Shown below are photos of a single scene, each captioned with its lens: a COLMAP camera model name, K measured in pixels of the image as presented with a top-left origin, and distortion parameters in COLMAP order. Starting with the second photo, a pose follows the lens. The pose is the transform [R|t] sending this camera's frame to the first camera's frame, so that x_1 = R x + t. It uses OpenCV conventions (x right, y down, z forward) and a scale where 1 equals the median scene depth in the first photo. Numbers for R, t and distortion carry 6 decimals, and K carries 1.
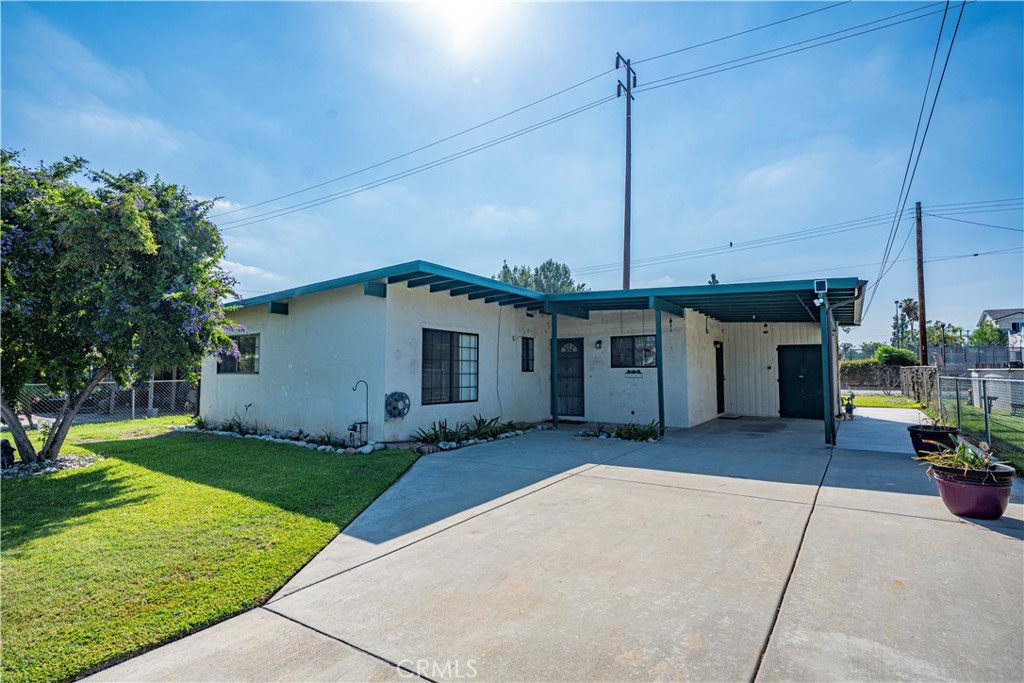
lens RADIAL K [[510.6, 0, 512.0], [0, 510.6, 341.5], [0, 0, 1]] dist [0.003888, 0.001813]
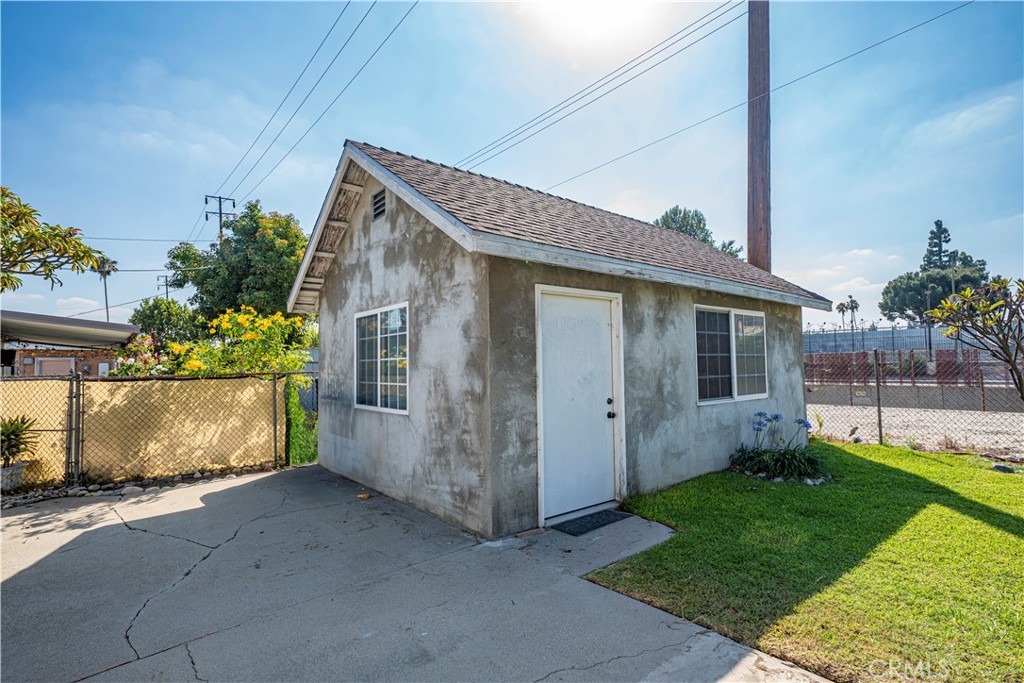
lens RADIAL K [[507.7, 0, 510.7], [0, 507.7, 339.8], [0, 0, 1]] dist [0.001500, 0.001273]
pose [[0.951726, -0.027743, -0.305691, 0.570456], [0.032547, 0.999414, 0.010630, 0.103612], [0.305217, -0.020066, 0.952071, 2.056372]]
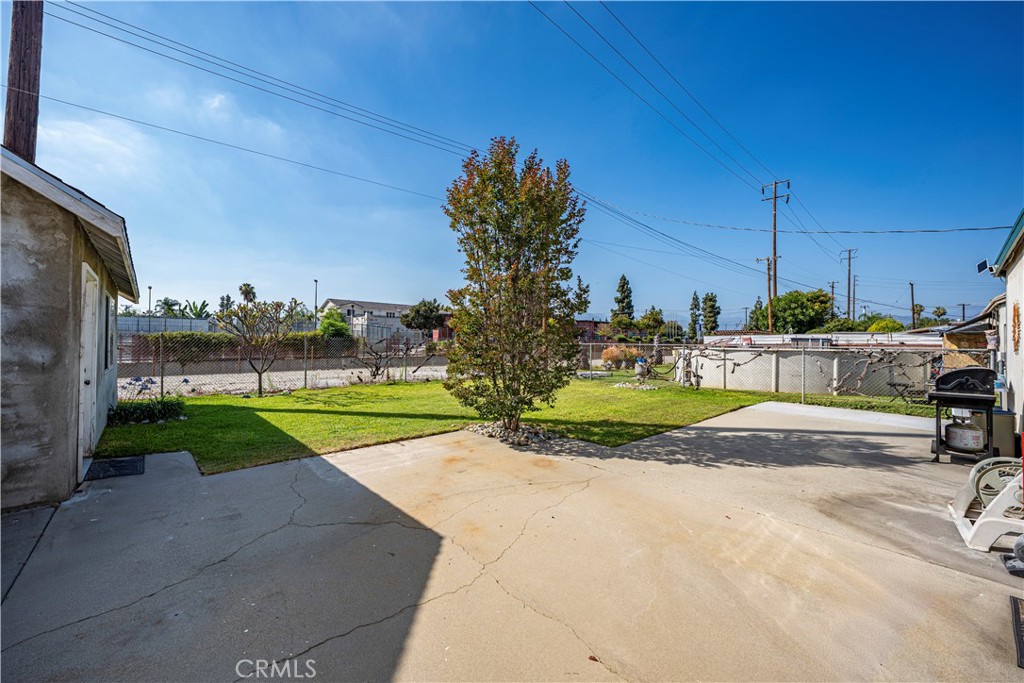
lens RADIAL K [[393.6, 0, 509.0], [0, 393.6, 339.4], [0, 0, 1]] dist [-0.020041, 0.008199]
pose [[0.244147, 0.016263, 0.969602, 0.214749], [-0.067662, 0.997708, 0.000302, 0.105894], [-0.967375, -0.065679, 0.244688, 2.001911]]
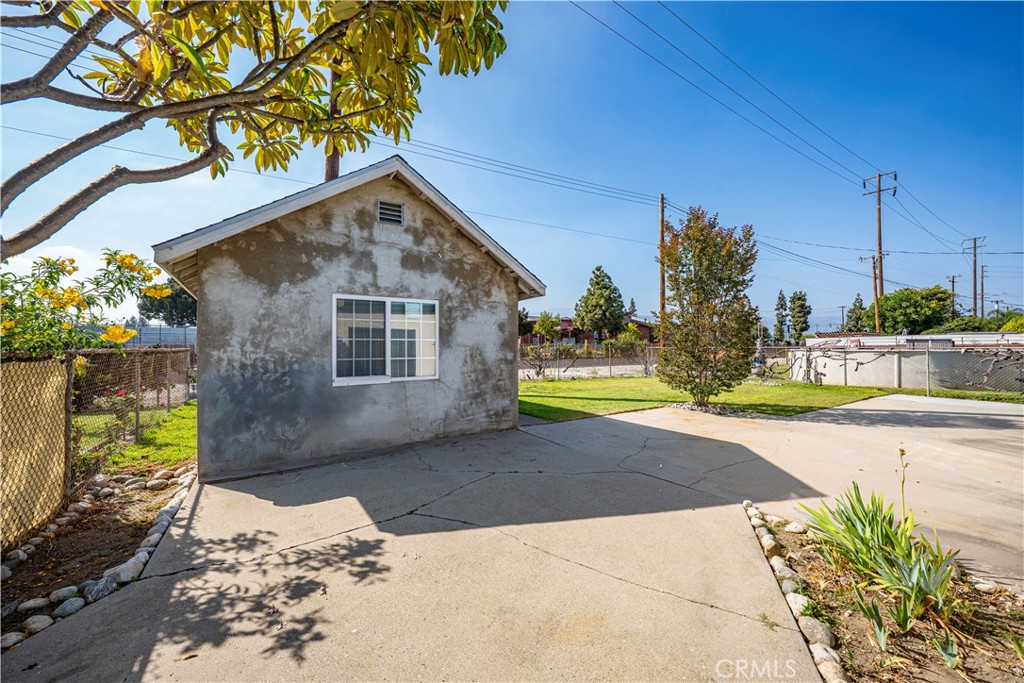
lens RADIAL K [[393.6, 0, 509.0], [0, 393.6, 339.4], [0, 0, 1]] dist [-0.020041, 0.008199]
pose [[0.395499, 0.024144, 0.918149, -0.158592], [-0.053902, 0.998542, -0.003039, 0.119449], [-0.916883, -0.048288, 0.396223, 2.185259]]
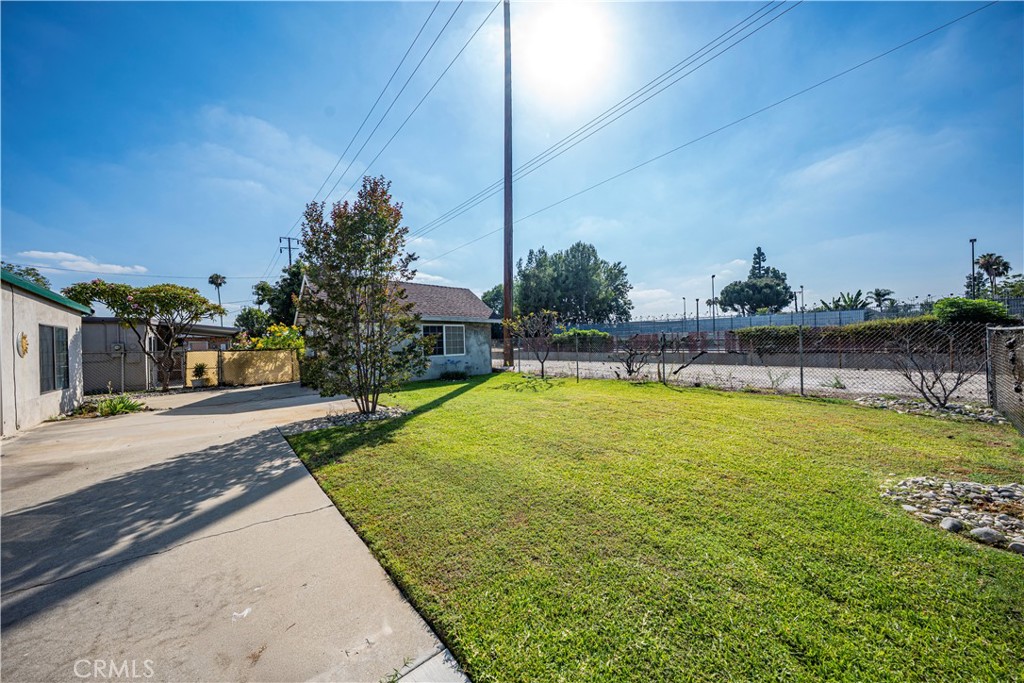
lens RADIAL K [[353.1, 0, 507.0], [0, 353.1, 340.0], [0, 0, 1]] dist [-0.031719, 0.007328]
pose [[0.957447, -0.023573, -0.287646, 1.202853], [0.041008, 0.997658, 0.054737, 0.077665], [0.285682, -0.064204, 0.956171, 1.604151]]
